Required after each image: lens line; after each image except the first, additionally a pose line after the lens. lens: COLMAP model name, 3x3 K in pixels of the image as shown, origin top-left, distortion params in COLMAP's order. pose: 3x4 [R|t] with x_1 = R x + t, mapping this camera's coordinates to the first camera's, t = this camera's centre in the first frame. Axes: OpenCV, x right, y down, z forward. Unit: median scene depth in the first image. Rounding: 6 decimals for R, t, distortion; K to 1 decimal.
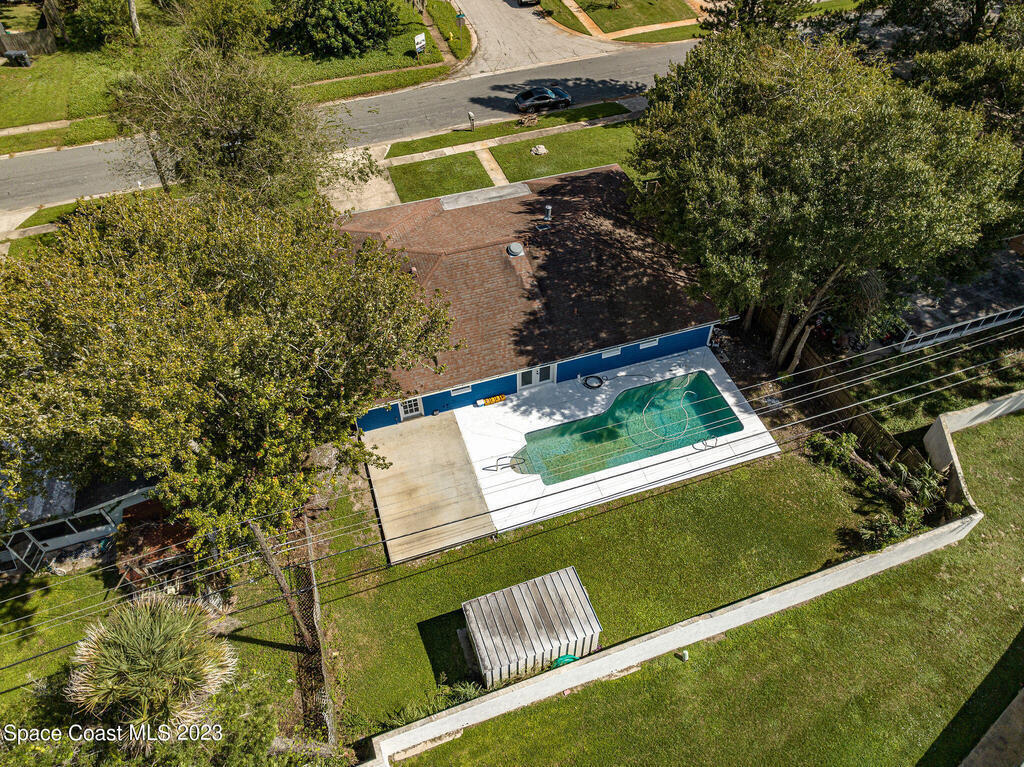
lens RADIAL K [[720.4, 0, 518.3], [0, 720.4, 383.9], [0, 0, 1]] dist [0.011653, 0.003308]
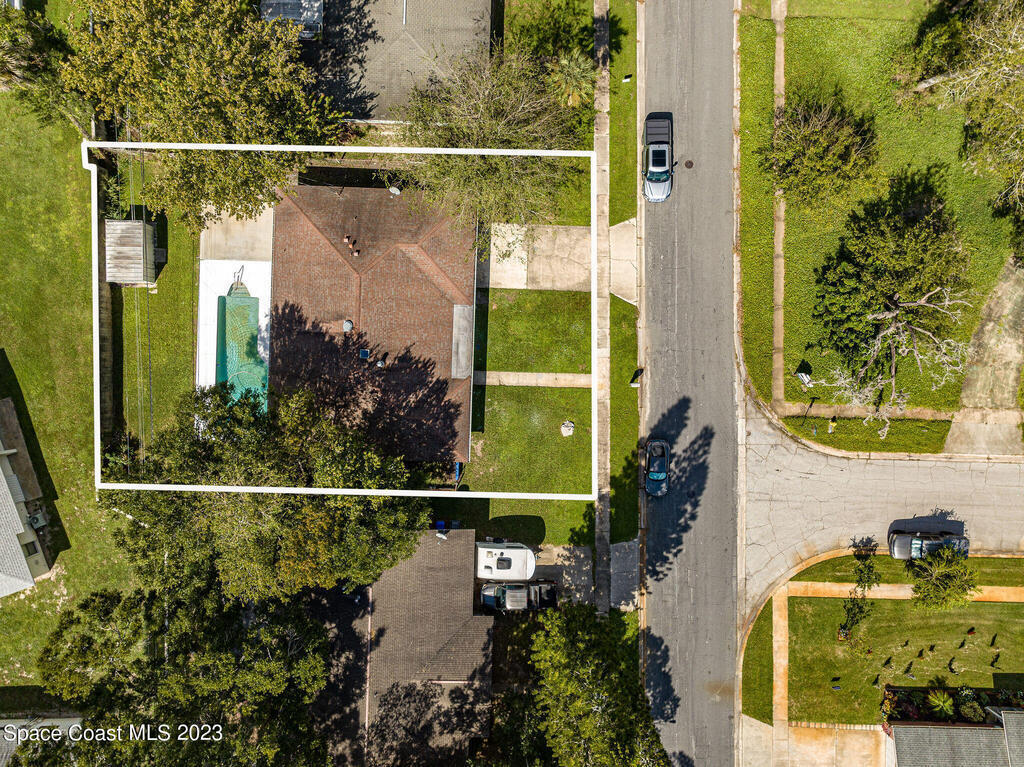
lens RADIAL K [[720.4, 0, 513.5], [0, 720.4, 378.7], [0, 0, 1]] dist [0.011653, 0.003308]
pose [[-0.347461, 0.937623, 0.011604, -0.022643], [-0.702651, -0.268541, 0.658914, -0.855545], [0.620929, 0.220793, 0.752129, 0.103677]]
